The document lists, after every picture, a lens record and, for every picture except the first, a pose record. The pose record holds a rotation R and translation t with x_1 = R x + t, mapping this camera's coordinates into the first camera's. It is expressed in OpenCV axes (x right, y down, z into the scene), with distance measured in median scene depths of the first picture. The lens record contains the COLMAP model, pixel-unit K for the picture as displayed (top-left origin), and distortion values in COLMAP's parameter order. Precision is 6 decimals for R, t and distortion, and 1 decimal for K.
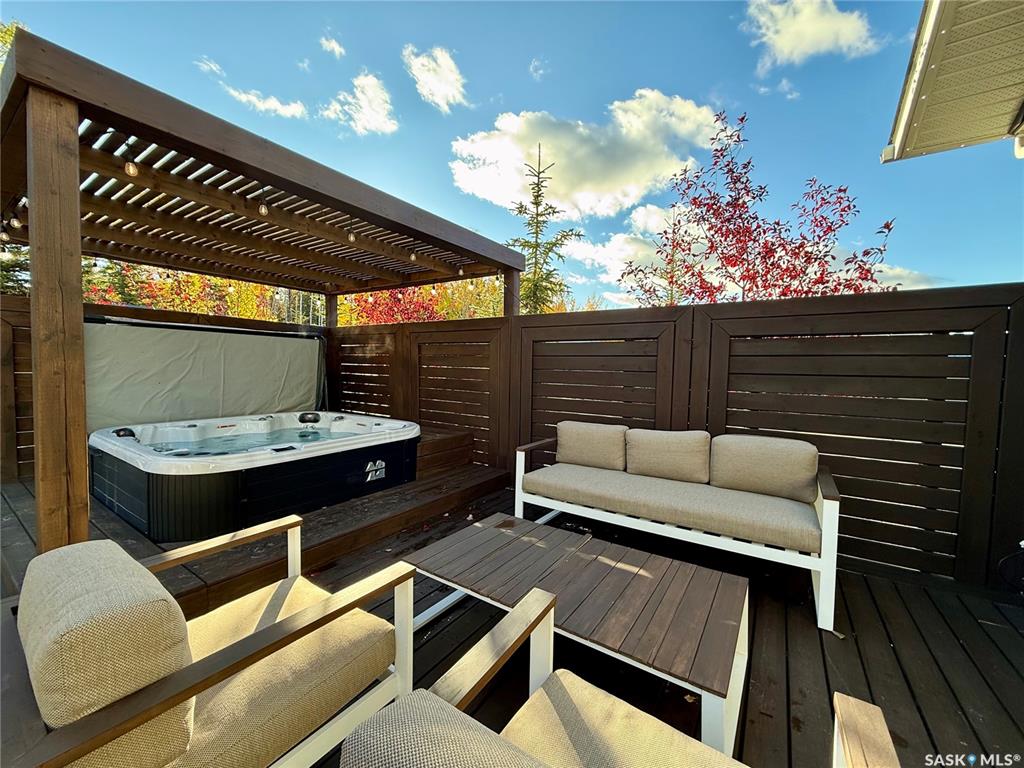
lens RADIAL K [[407.9, 0, 510.3], [0, 407.9, 382.3], [0, 0, 1]] dist [0.000034, -0.000139]
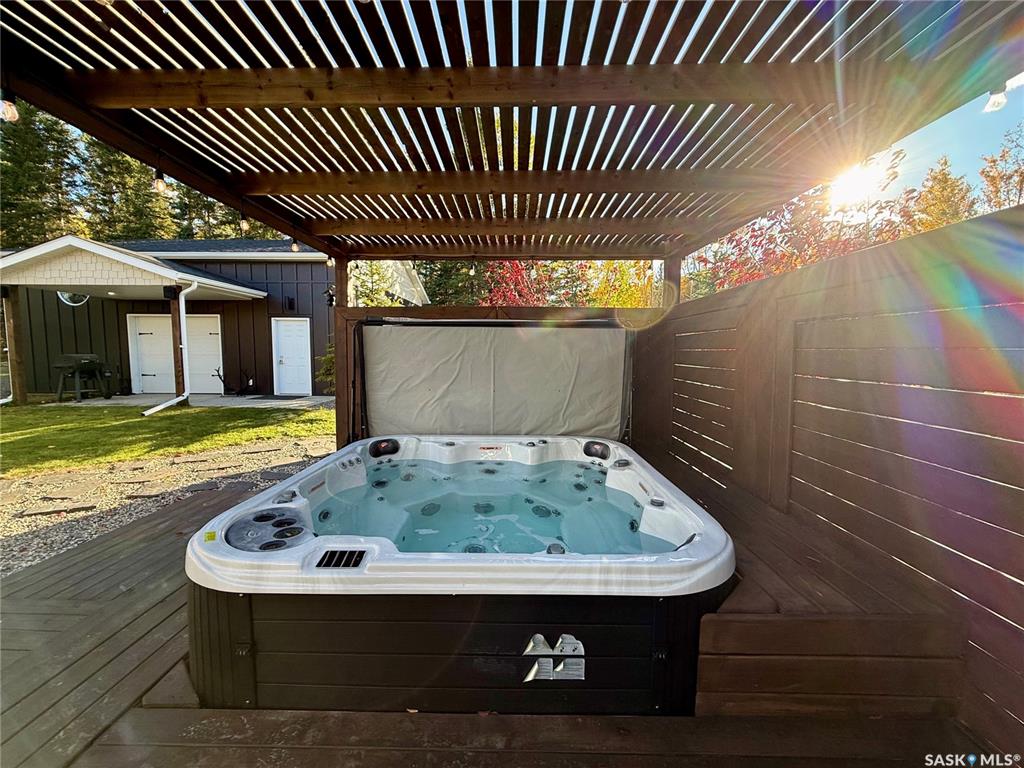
lens RADIAL K [[407.9, 0, 510.1], [0, 407.9, 382.1], [0, 0, 1]] dist [0.000034, -0.000139]
pose [[0.543469, 0.047671, -0.838074, -0.036135], [-0.027142, 0.998862, 0.039216, -0.051507], [0.838990, 0.001434, 0.544145, 0.653907]]
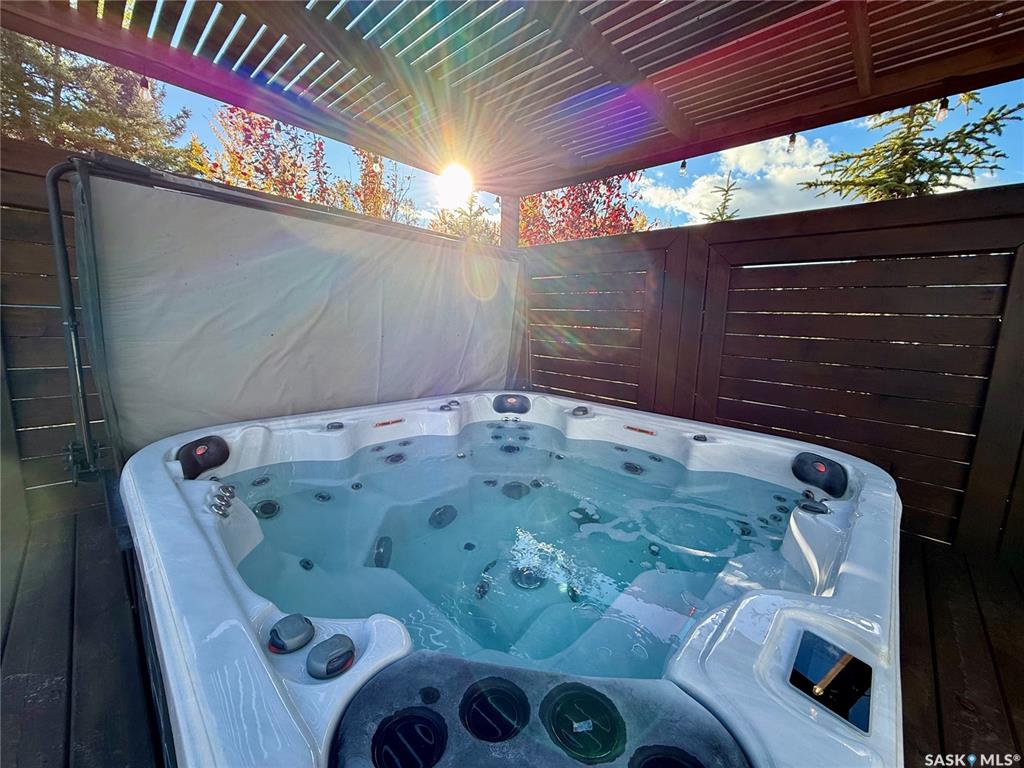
lens RADIAL K [[407.9, 0, 505.6], [0, 407.9, 383.4], [0, 0, 1]] dist [0.000034, -0.000139]
pose [[0.985014, 0.044435, -0.166651, -0.502728], [-0.026035, 0.993478, 0.111013, -0.001438], [0.170497, -0.105010, 0.979747, 0.566942]]
